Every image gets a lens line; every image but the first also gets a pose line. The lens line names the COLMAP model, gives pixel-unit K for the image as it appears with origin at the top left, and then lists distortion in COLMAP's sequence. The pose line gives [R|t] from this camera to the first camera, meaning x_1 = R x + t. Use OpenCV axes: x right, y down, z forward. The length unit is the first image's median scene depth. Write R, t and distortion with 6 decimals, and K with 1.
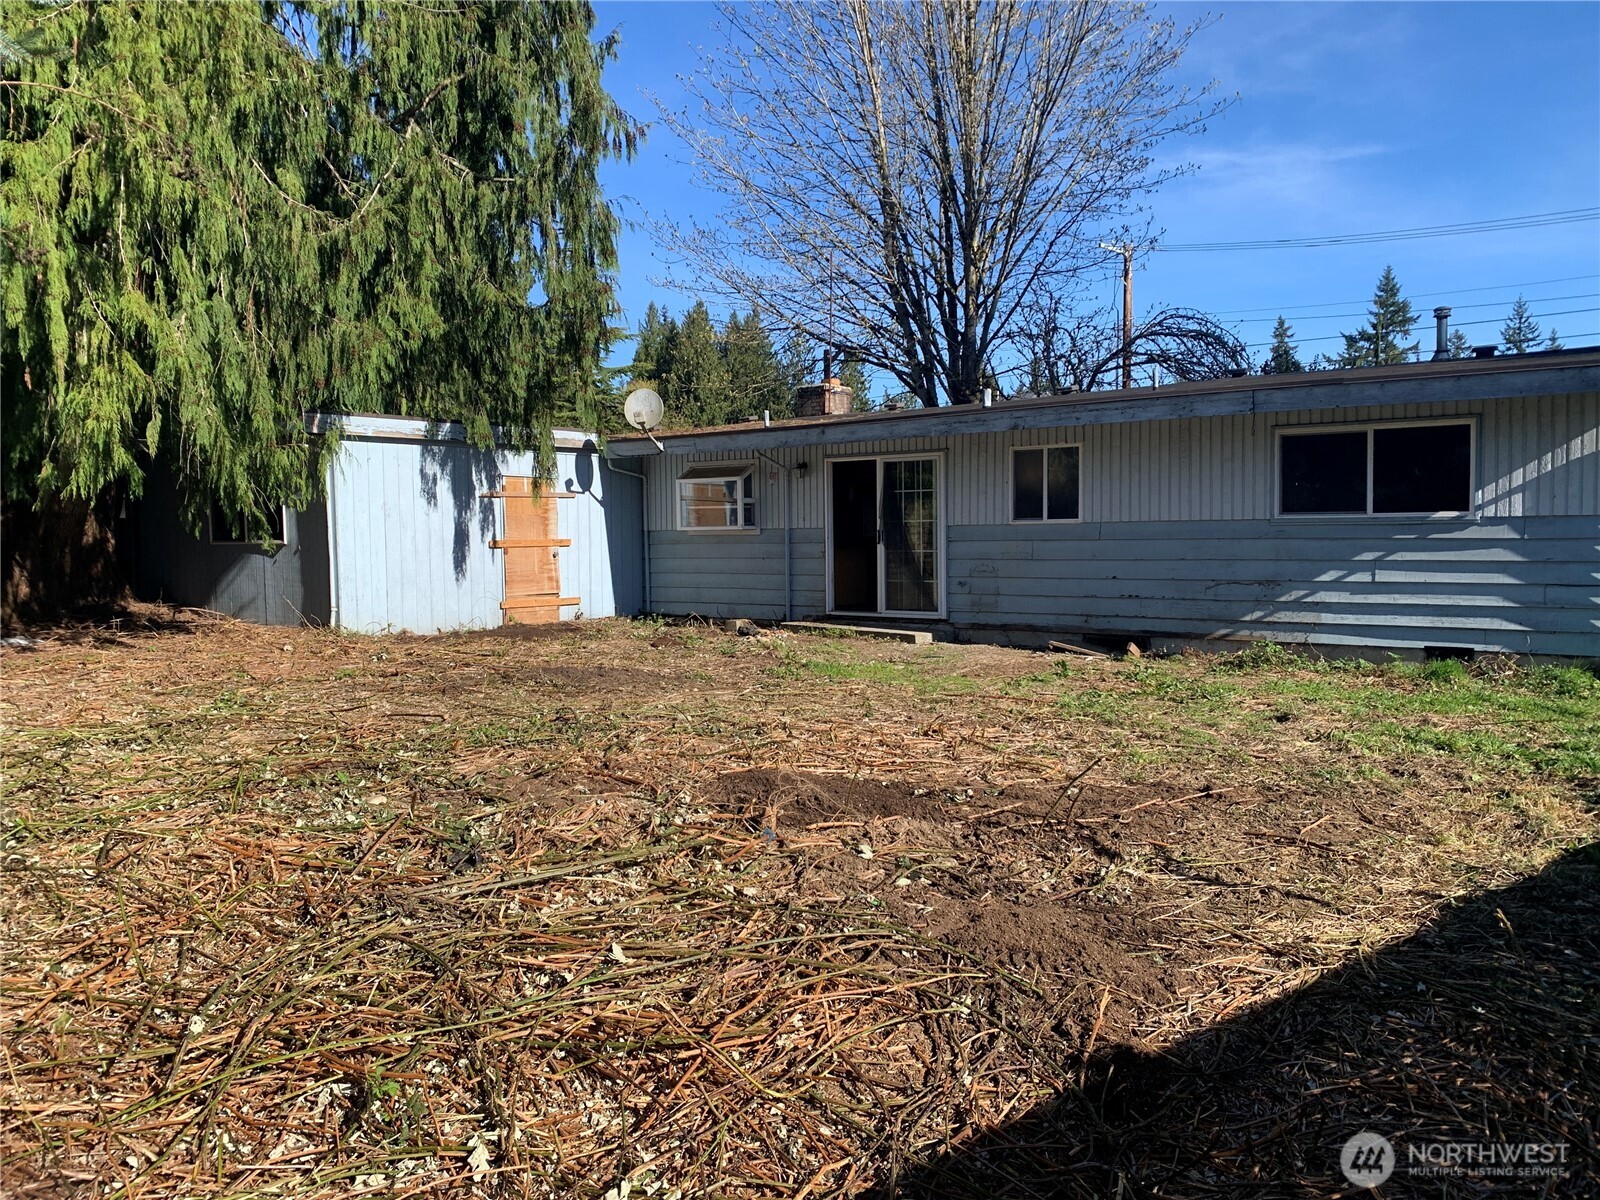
lens RADIAL K [[1171.0, 0, 797.2], [0, 1171.0, 599.3], [0, 0, 1]] dist [-0.003213, -0.053492]
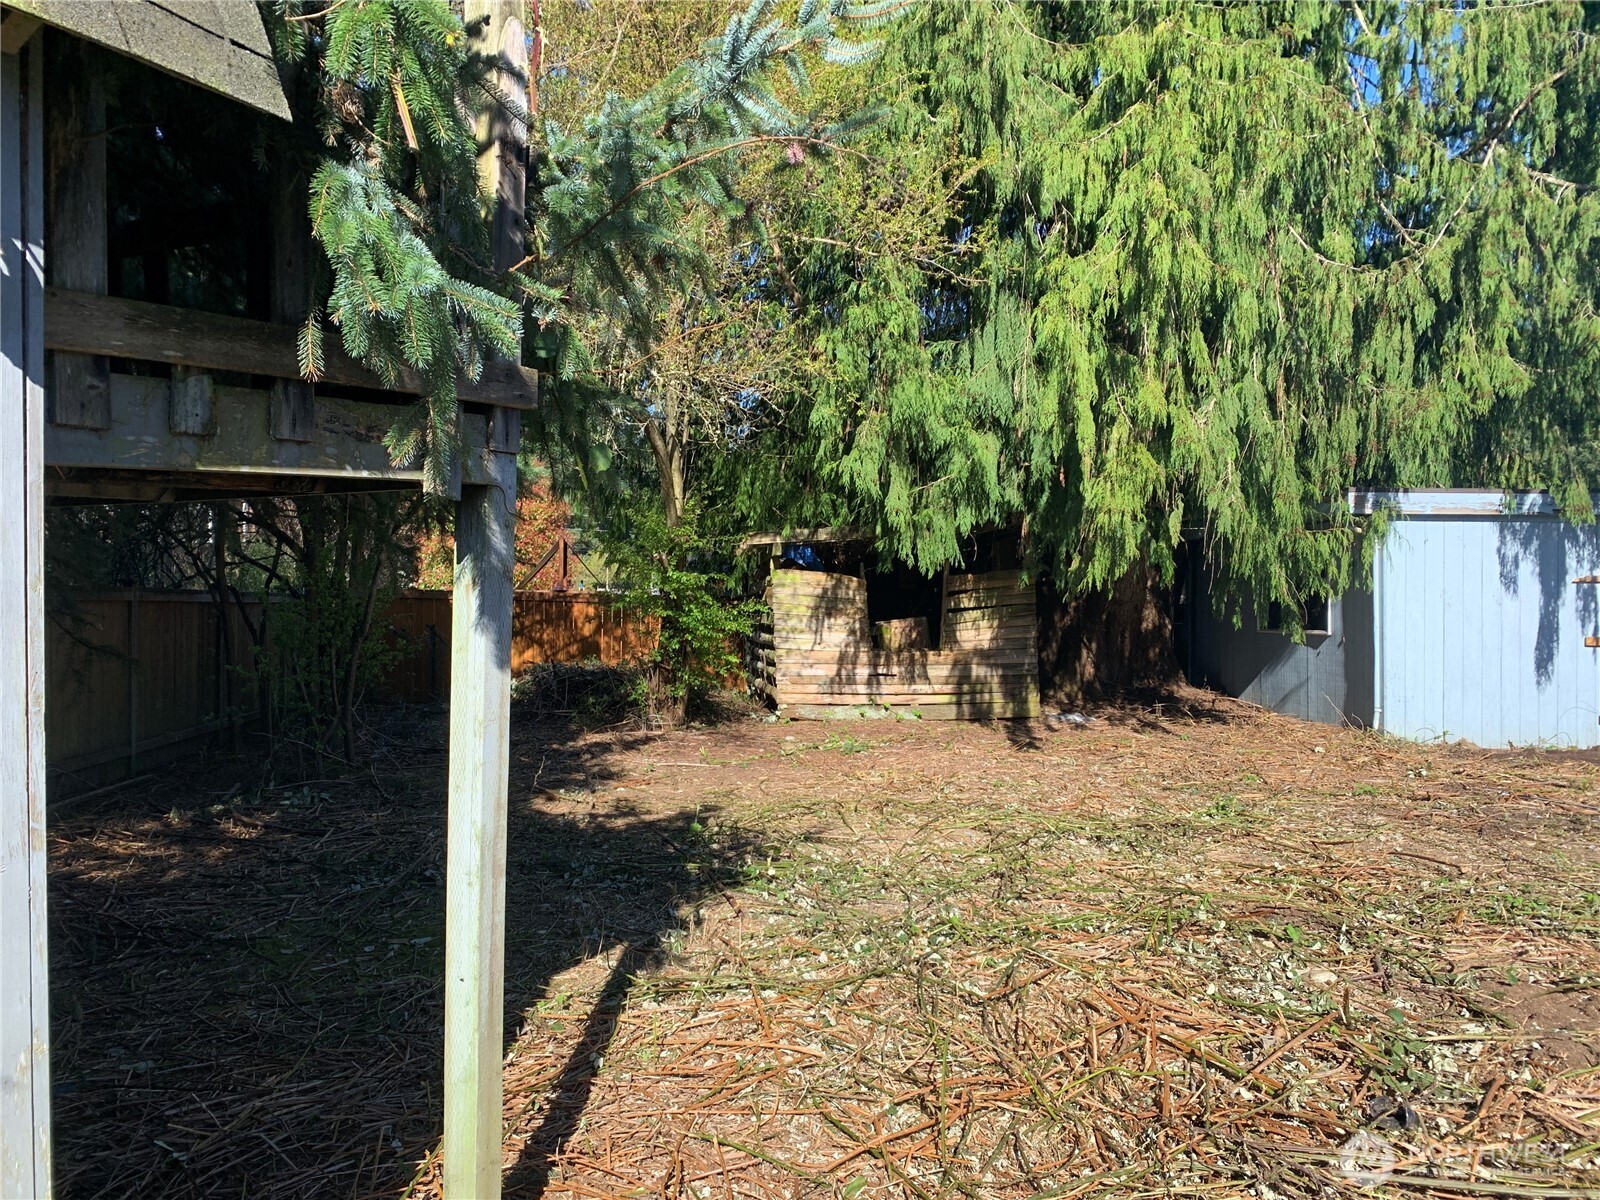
lens RADIAL K [[1192.6, 0, 799.4], [0, 1192.6, 615.2], [0, 0, 1]] dist [0.002715, -0.002718]
pose [[0.649723, 0.012101, -0.760074, 0.010650], [-0.056143, 0.997906, -0.032104, -0.013685], [0.758095, 0.063532, 0.649043, 0.100660]]
